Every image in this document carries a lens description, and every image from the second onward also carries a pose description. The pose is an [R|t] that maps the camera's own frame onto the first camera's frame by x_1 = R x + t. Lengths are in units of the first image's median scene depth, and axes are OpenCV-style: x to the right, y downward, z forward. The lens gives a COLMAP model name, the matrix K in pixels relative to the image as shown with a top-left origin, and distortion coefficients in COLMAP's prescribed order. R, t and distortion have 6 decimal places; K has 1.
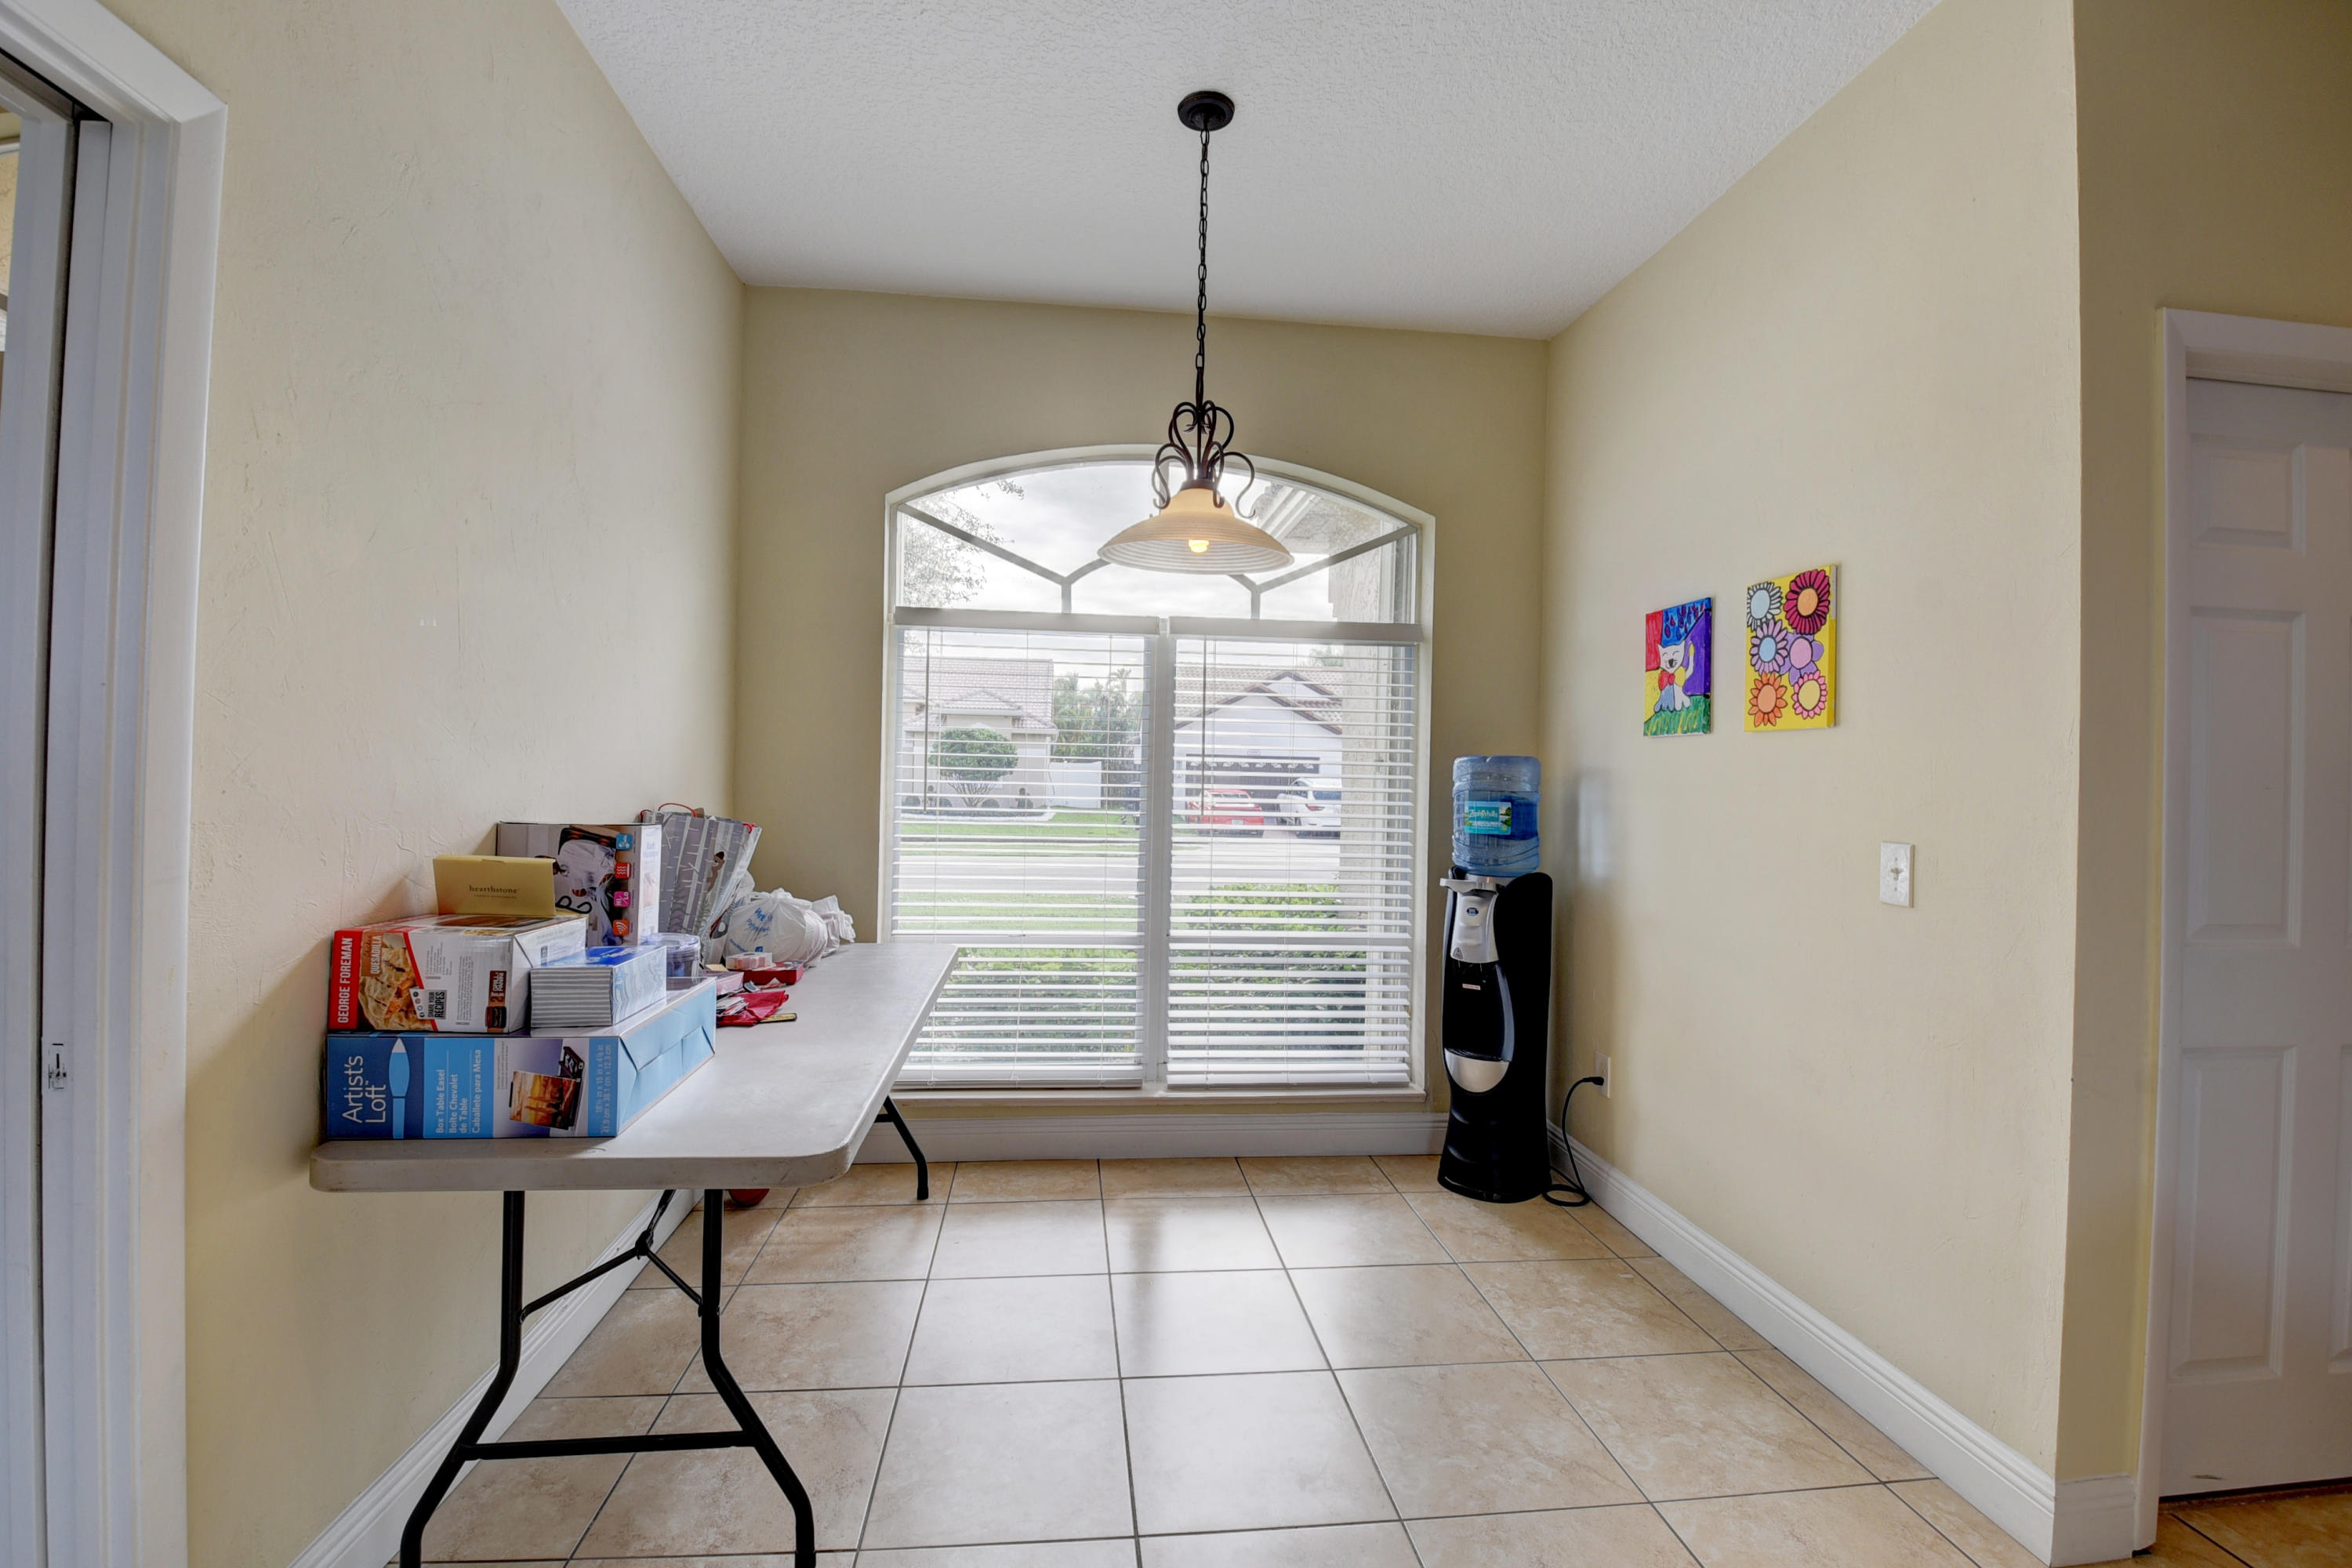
lens RADIAL K [[1026.2, 0, 1167.6], [0, 1026.2, 764.1], [0, 0, 1]] dist [0.009687, -0.022782]
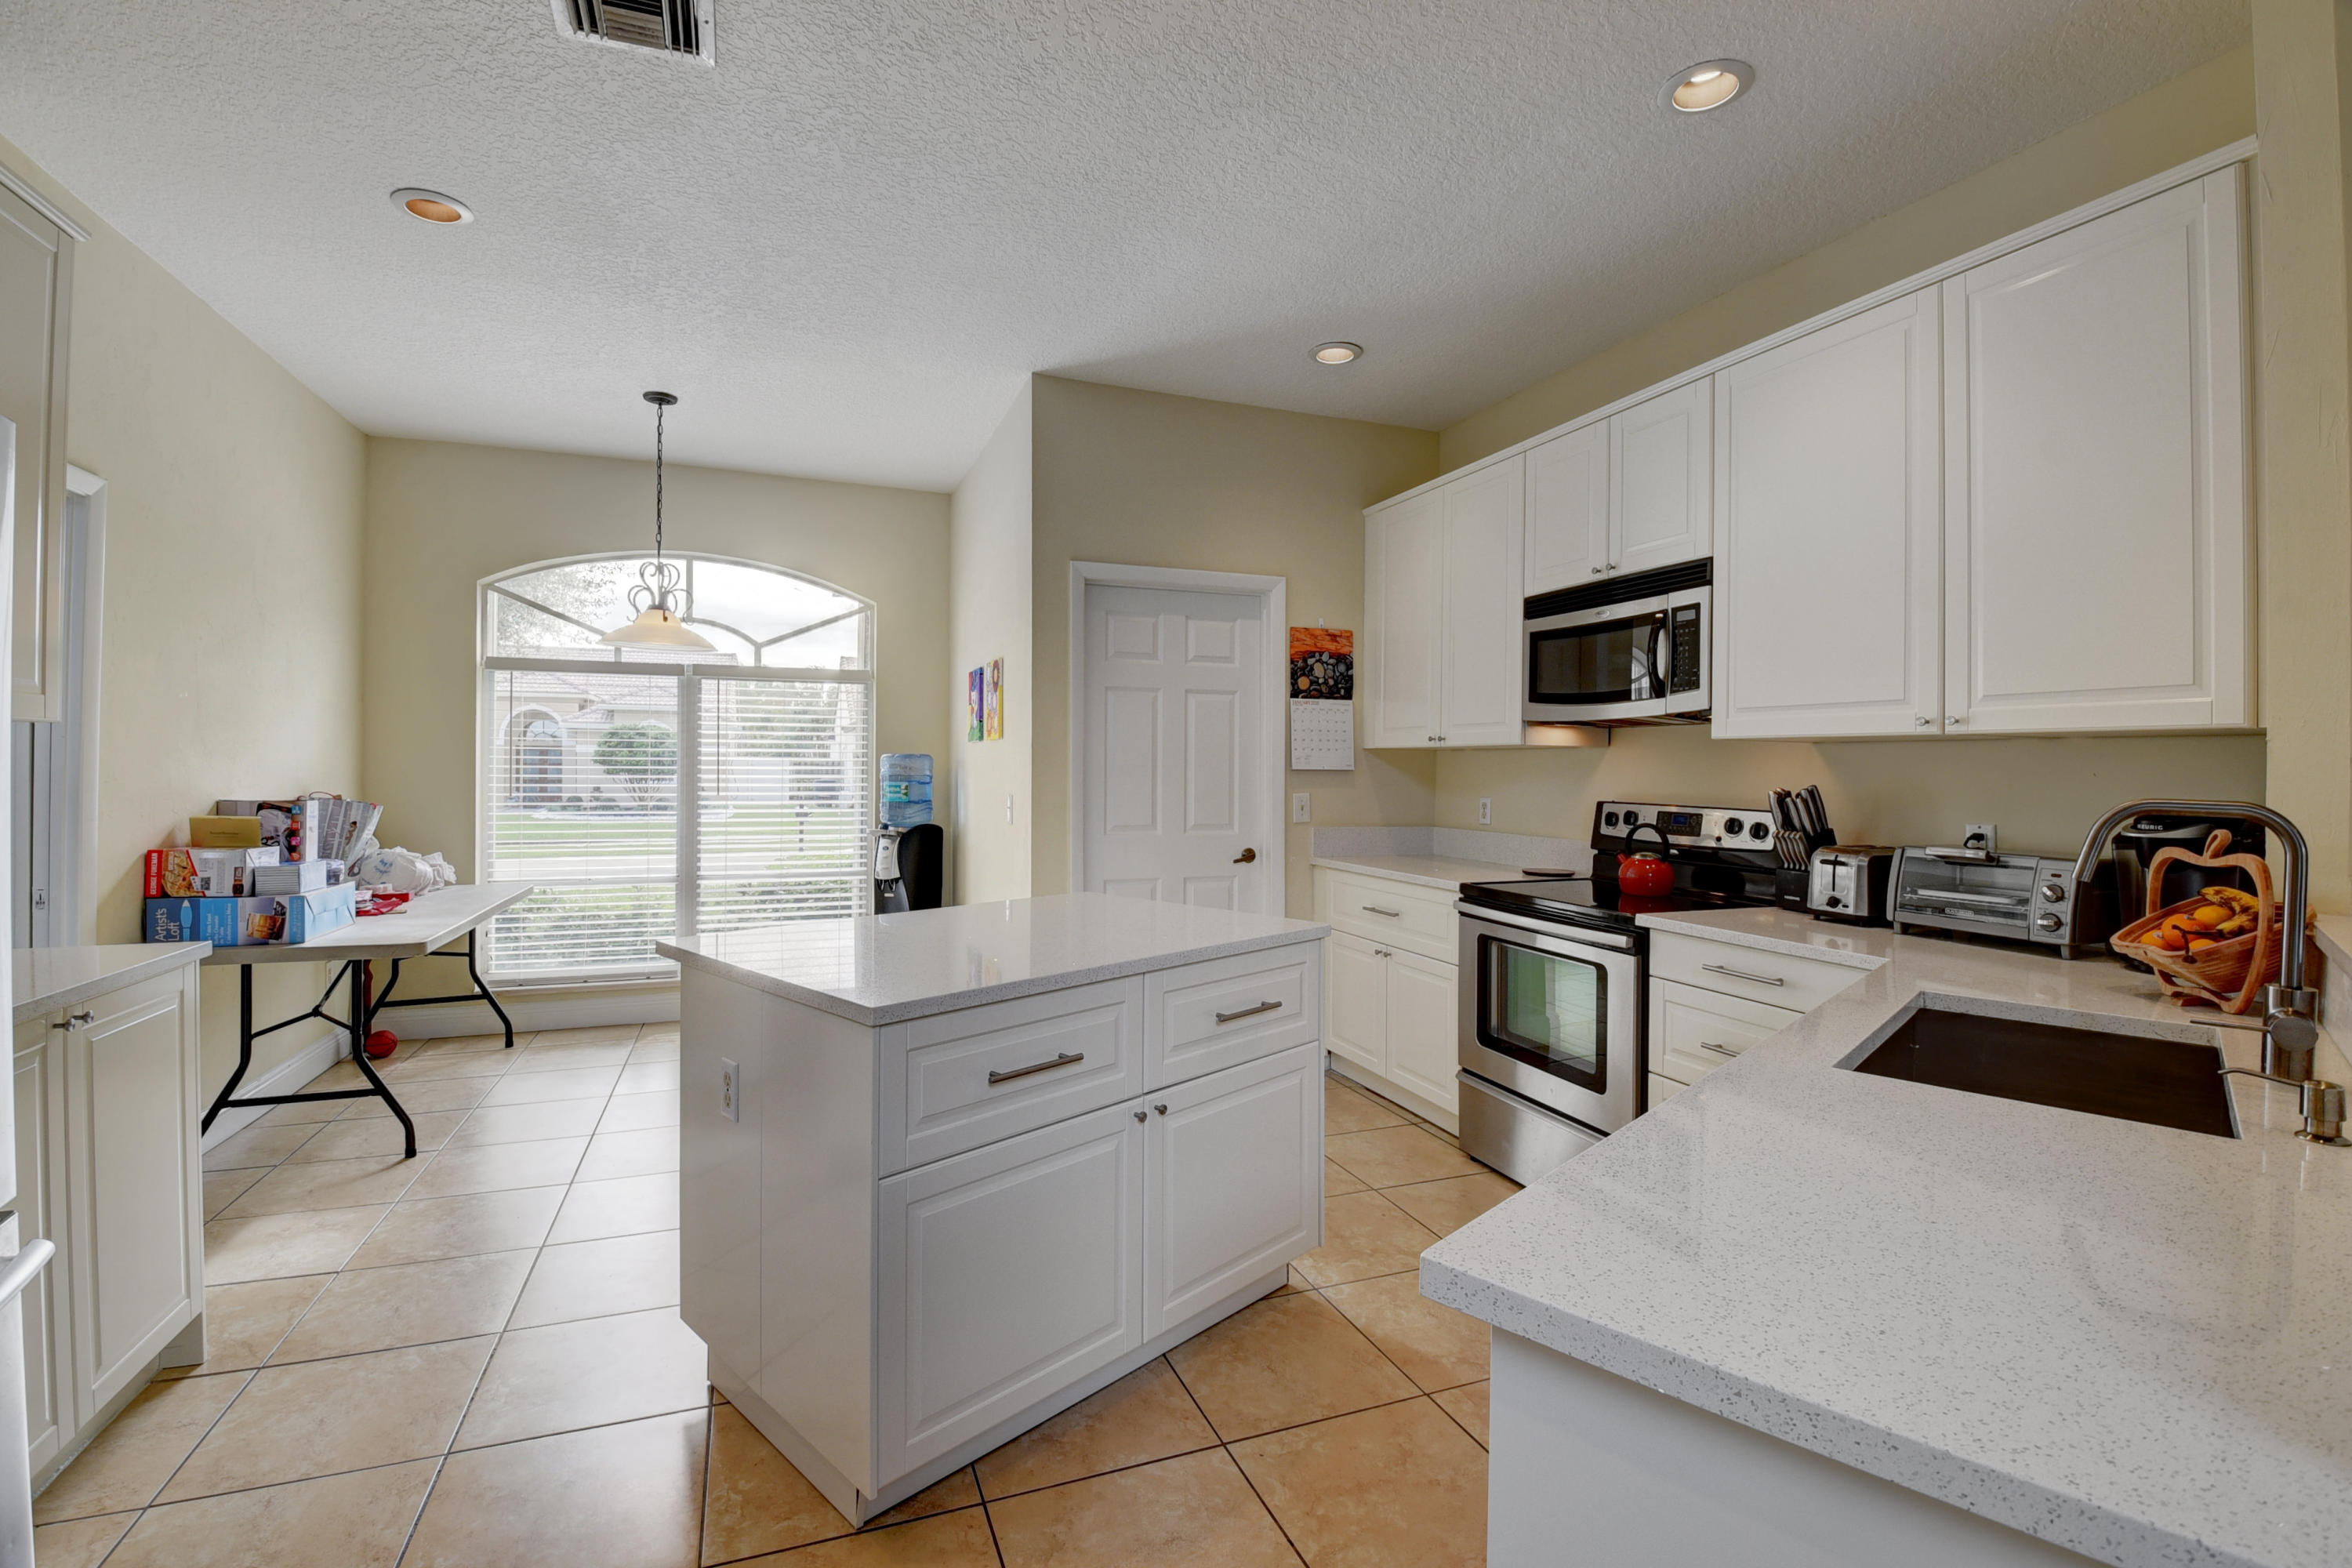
lens RADIAL K [[1036.6, 0, 1165.0], [0, 1036.6, 764.6], [0, 0, 1]] dist [0.016804, -0.025902]
pose [[0.965343, -0.016041, 0.260492, 0.477502], [0.014162, 0.999858, 0.009087, 0.000239], [-0.260601, -0.005083, 0.965433, -1.162094]]
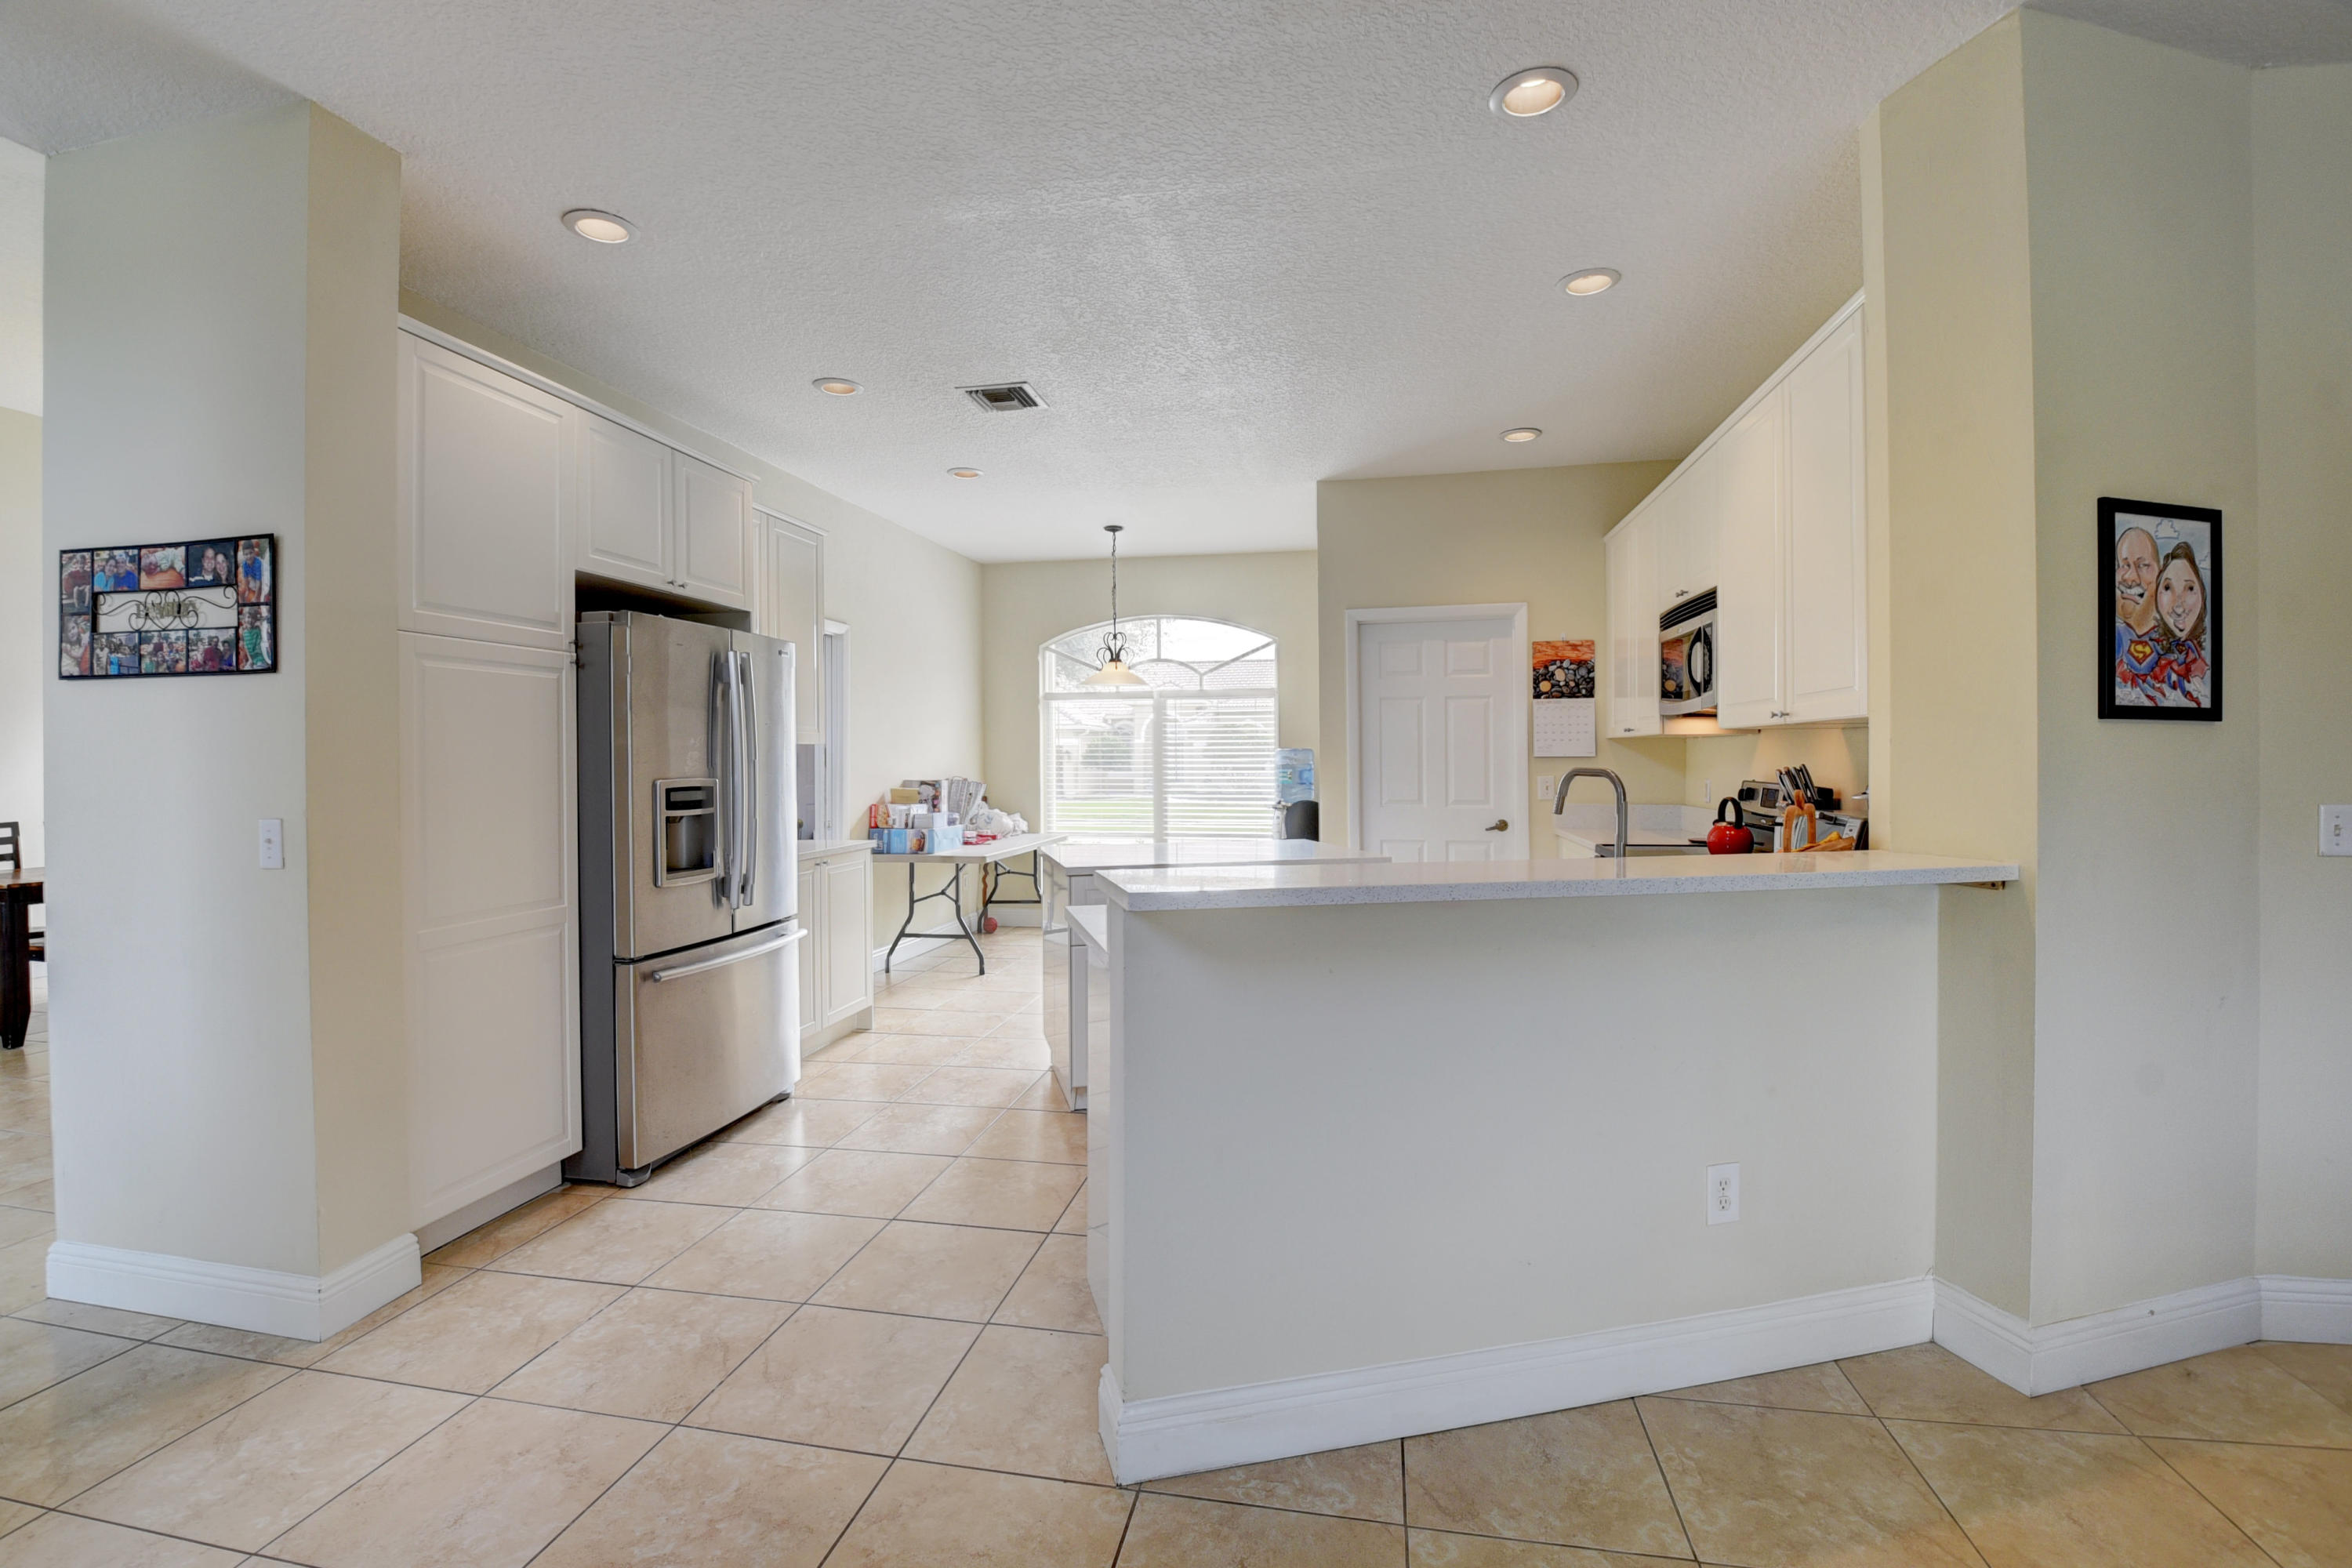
lens RADIAL K [[1026.2, 0, 1167.6], [0, 1026.2, 764.1], [0, 0, 1]] dist [0.009687, -0.022782]
pose [[0.954156, -0.027216, -0.298070, 1.193924], [0.029829, 0.999546, 0.004220, 0.013990], [0.297820, -0.012918, 0.954535, -1.979424]]
